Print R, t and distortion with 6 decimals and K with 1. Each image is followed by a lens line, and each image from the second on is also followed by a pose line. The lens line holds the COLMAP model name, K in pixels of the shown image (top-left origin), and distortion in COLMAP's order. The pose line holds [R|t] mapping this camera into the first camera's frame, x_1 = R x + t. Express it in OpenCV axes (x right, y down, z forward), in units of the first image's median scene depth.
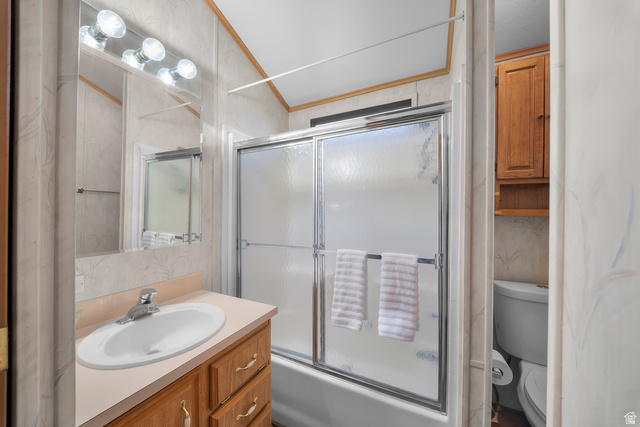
lens RADIAL K [[225.8, 0, 318.7], [0, 225.8, 215.2], [0, 0, 1]] dist [0.001958, -0.002939]
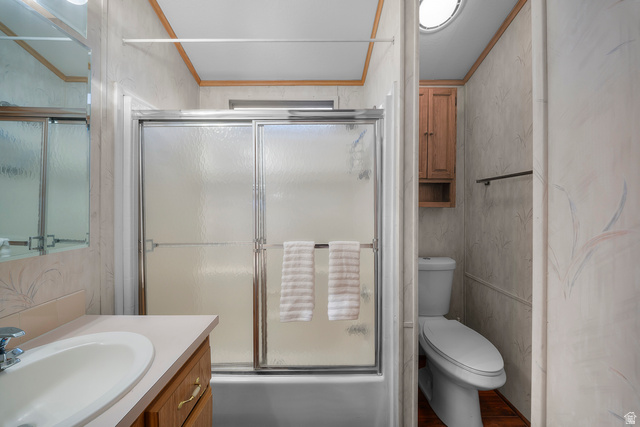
lens RADIAL K [[225.8, 0, 320.7], [0, 225.8, 208.8], [0, 0, 1]] dist [0.001958, -0.002939]
pose [[0.894106, -0.008161, 0.447781, -0.199964], [0.007299, 0.999967, 0.003651, 0.007442], [-0.447796, 0.000004, 0.894136, 0.068763]]
